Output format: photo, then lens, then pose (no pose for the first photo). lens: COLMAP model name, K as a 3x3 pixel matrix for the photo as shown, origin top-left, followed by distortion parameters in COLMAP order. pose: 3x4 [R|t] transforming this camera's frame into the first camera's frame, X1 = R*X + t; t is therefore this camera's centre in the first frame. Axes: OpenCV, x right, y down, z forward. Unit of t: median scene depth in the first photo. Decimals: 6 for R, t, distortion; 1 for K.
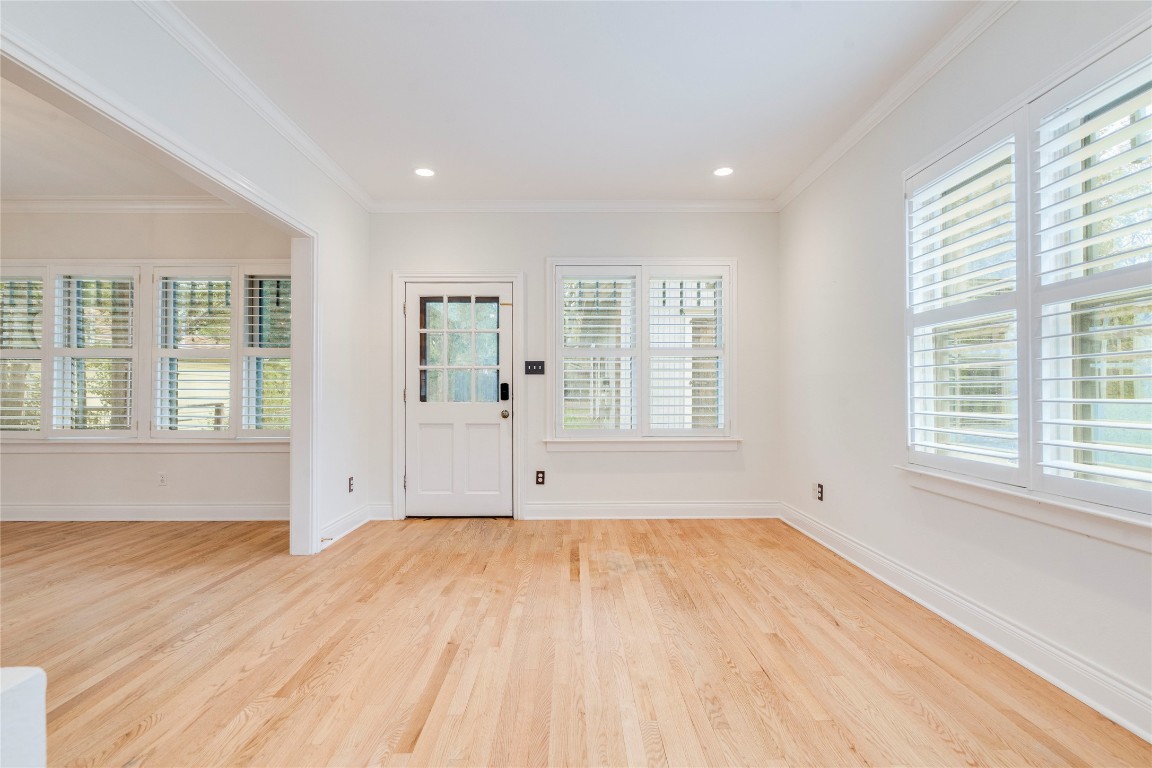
lens RADIAL K [[530.4, 0, 576.0], [0, 530.4, 384.0], [0, 0, 1]] dist [-0.011448, 0.000016]
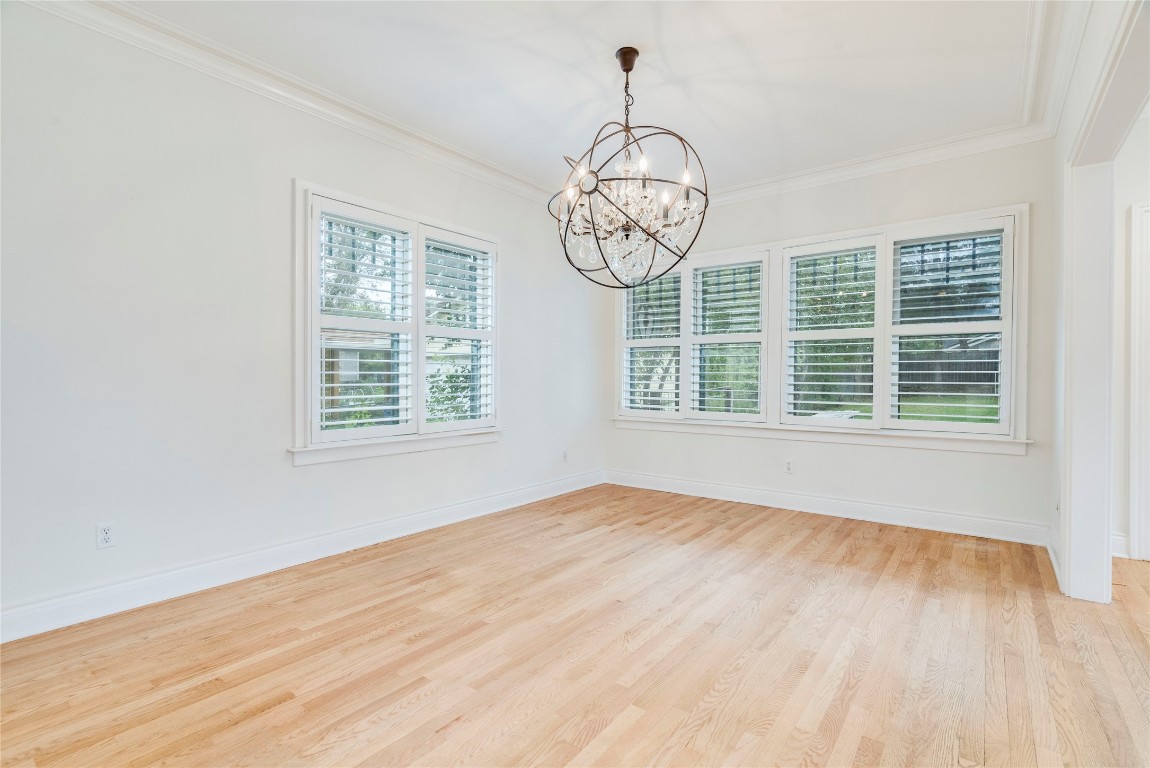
lens RADIAL K [[528.3, 0, 575.0], [0, 528.3, 384.0], [0, 0, 1]] dist [-0.002662, -0.000549]
pose [[0.784521, 0.011461, -0.619997, -0.668295], [0.006278, 0.999631, 0.026423, 0.000589], [0.620071, -0.024621, 0.784159, -0.003752]]
